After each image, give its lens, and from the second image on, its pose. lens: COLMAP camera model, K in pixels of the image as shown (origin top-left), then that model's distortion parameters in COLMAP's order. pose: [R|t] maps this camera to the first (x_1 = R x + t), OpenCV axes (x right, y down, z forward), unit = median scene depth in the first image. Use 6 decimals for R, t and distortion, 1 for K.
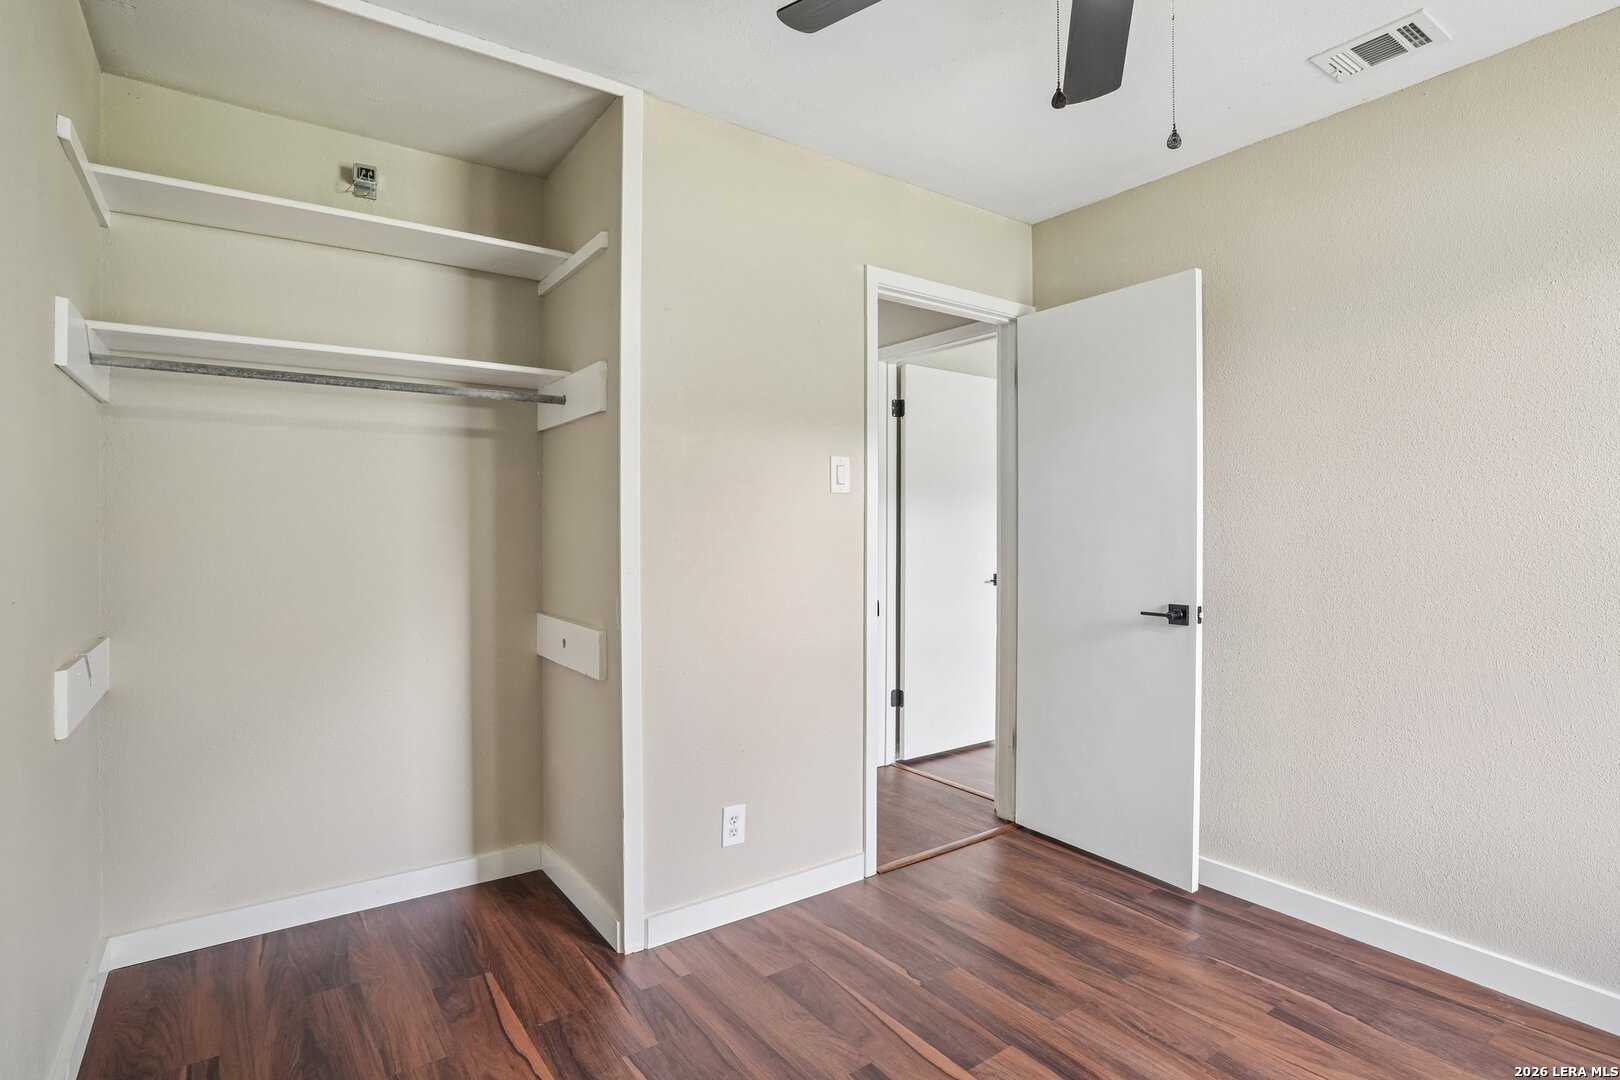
lens RADIAL K [[788.2, 0, 810.1], [0, 788.2, 539.5], [0, 0, 1]] dist [-0.024123, 0.002708]
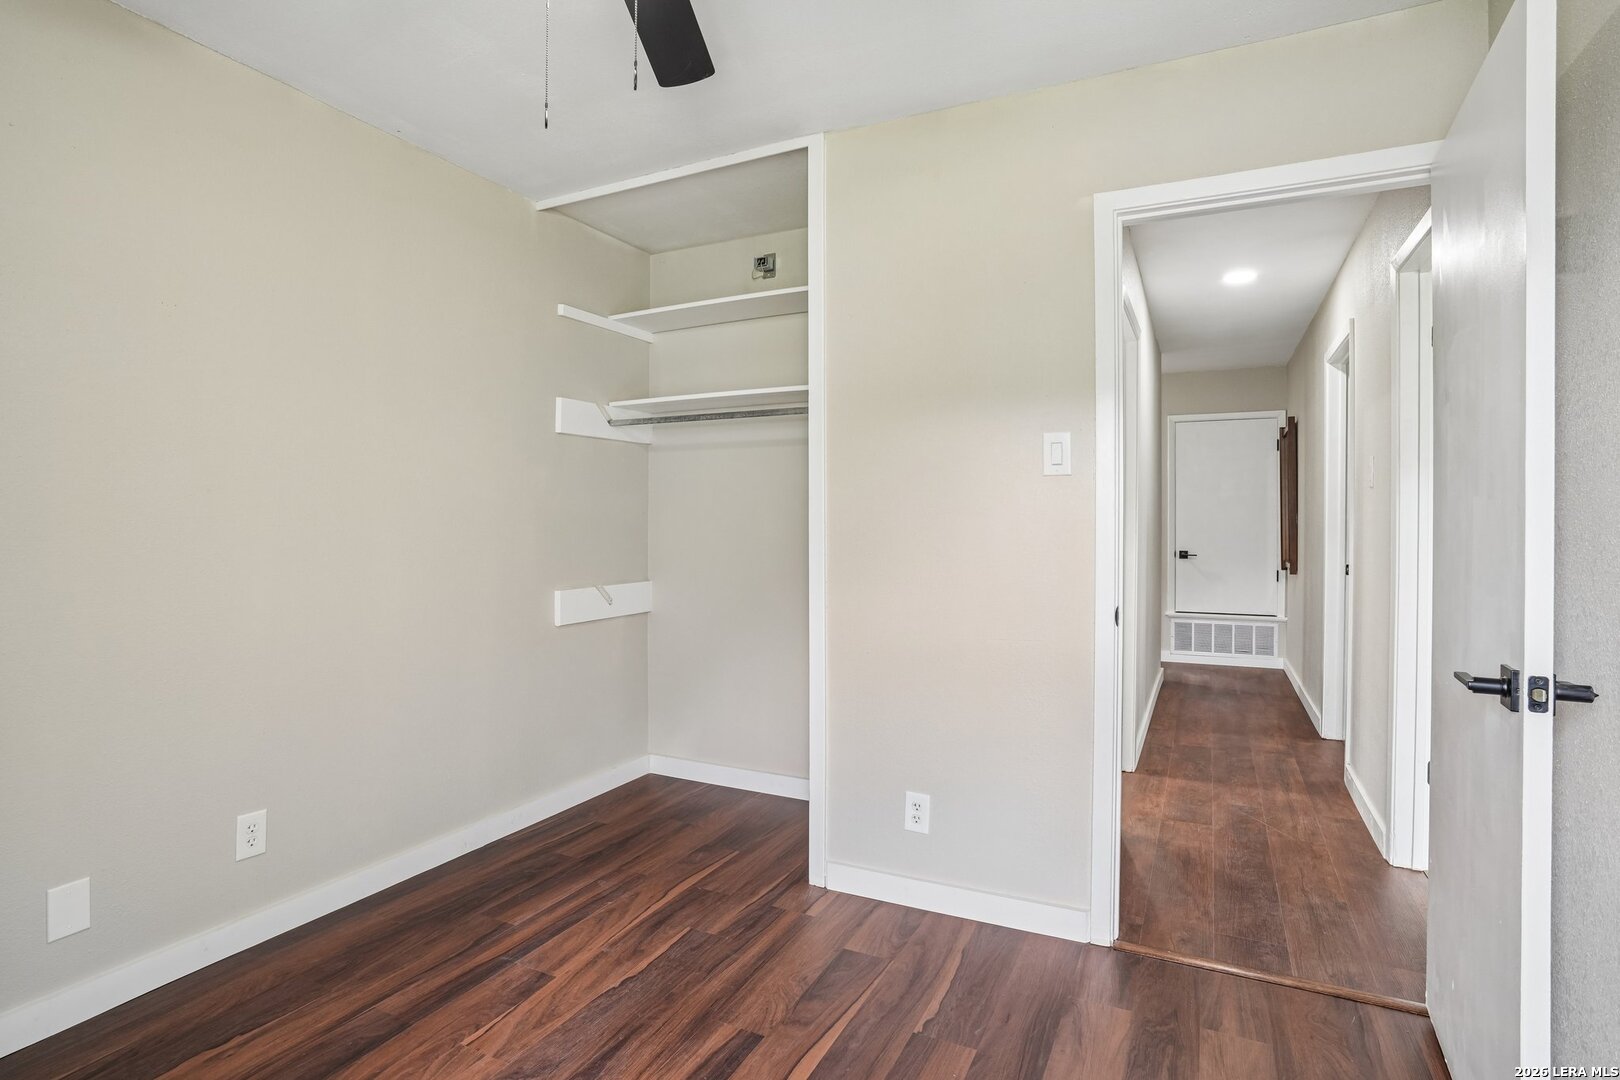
lens RADIAL K [[788.2, 0, 800.8], [0, 788.2, 526.1], [0, 0, 1]] dist [-0.024123, 0.002708]
pose [[0.498237, 0.010573, -0.866976, 0.764353], [-0.013136, 0.999903, 0.004645, -0.004995], [0.866941, 0.009074, 0.498328, 0.405154]]
